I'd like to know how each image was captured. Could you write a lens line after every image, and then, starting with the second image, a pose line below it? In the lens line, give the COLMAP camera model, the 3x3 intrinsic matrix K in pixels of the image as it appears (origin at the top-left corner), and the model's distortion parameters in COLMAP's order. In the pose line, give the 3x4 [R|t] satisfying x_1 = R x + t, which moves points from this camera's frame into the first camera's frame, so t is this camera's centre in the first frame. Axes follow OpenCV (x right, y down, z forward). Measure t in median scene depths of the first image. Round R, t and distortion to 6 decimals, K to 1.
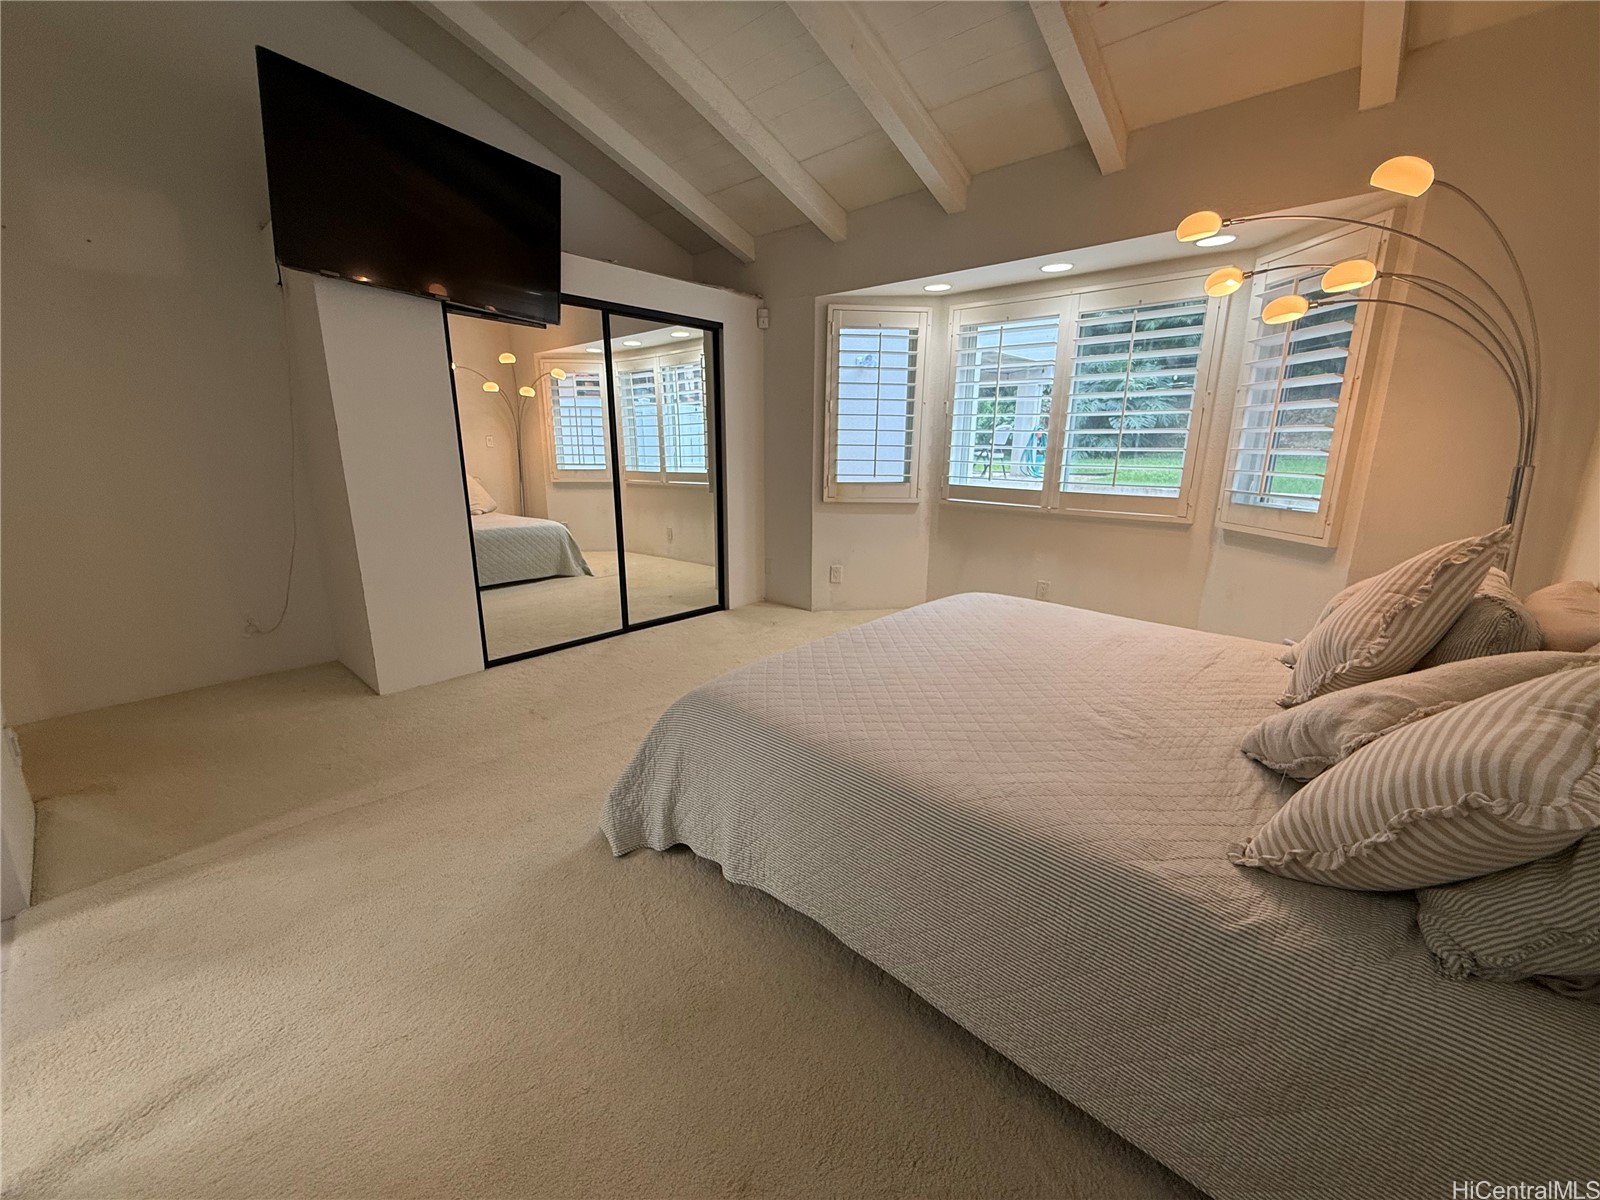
lens RADIAL K [[637.3, 0, 797.1], [0, 637.3, 596.2], [0, 0, 1]] dist [-0.000081, -0.000798]
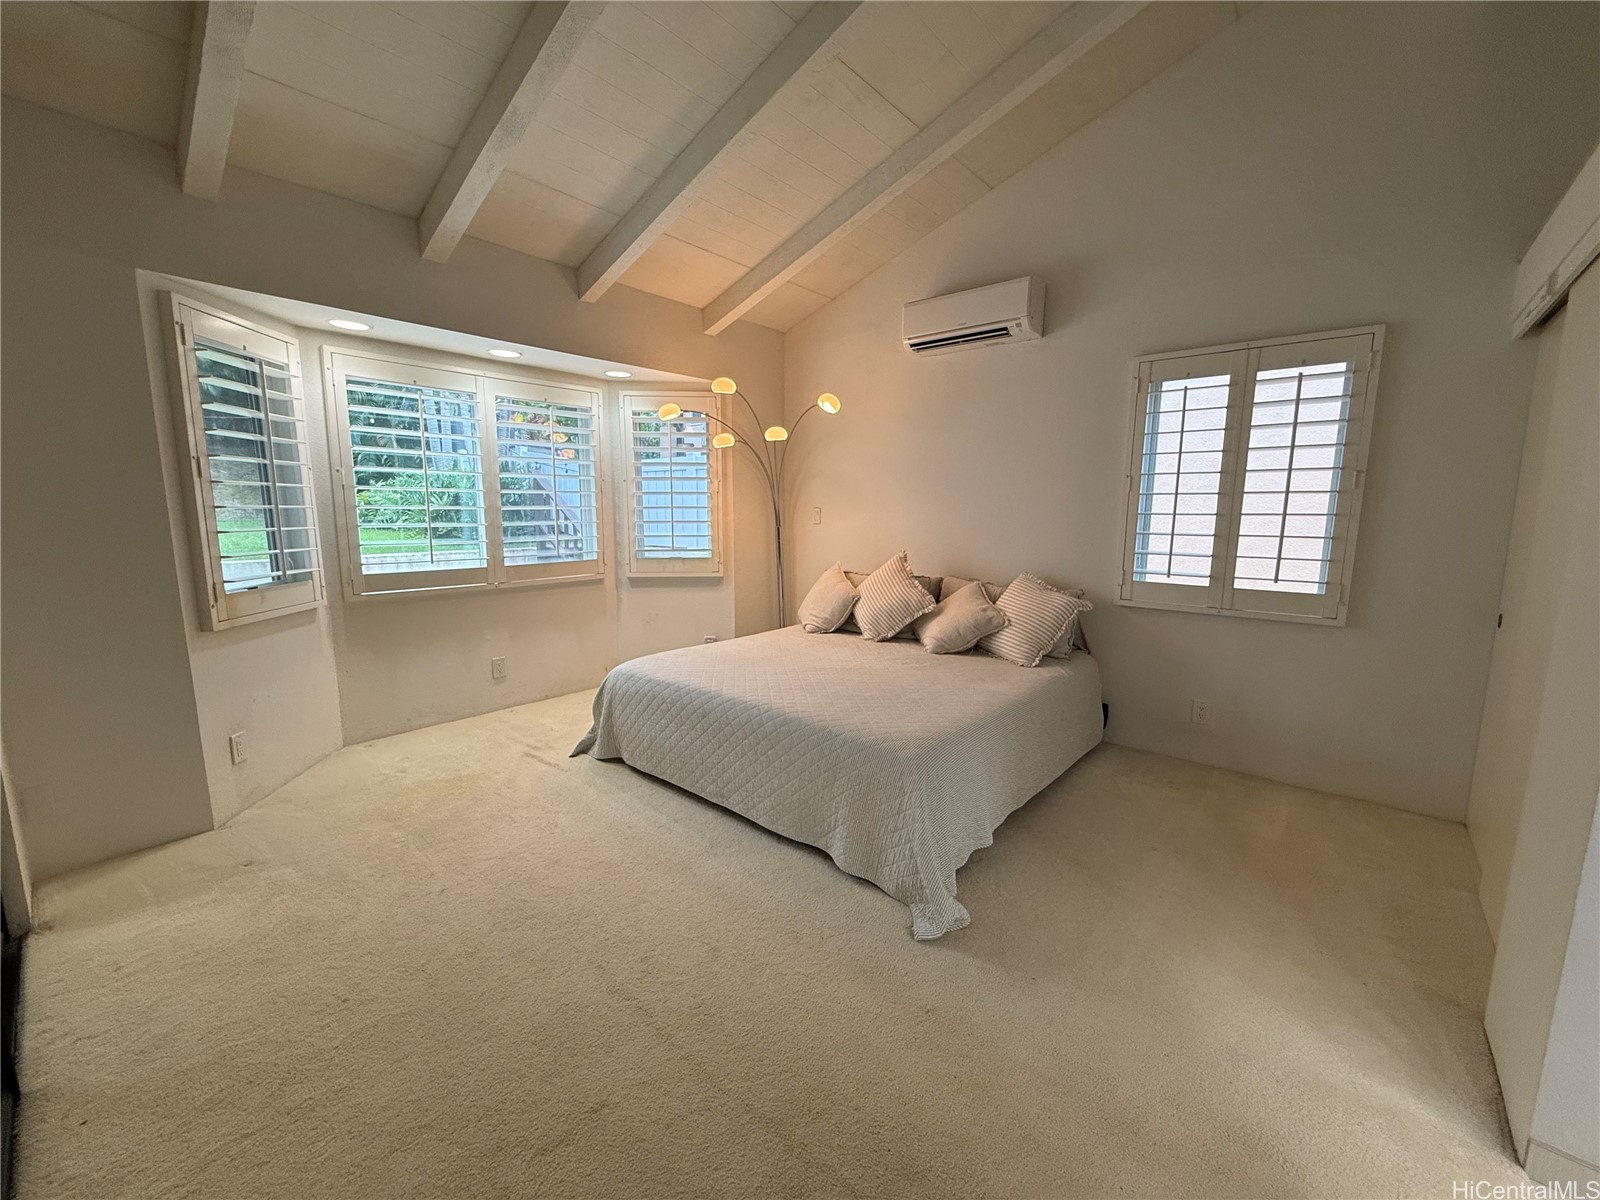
lens RADIAL K [[637.3, 0, 795.5], [0, 637.3, 601.1], [0, 0, 1]] dist [-0.000081, -0.000798]
pose [[-0.014708, -0.158994, 0.987170, -0.603668], [0.231861, 0.959824, 0.158045, -0.165966], [-0.972638, 0.231211, 0.022747, 0.549443]]
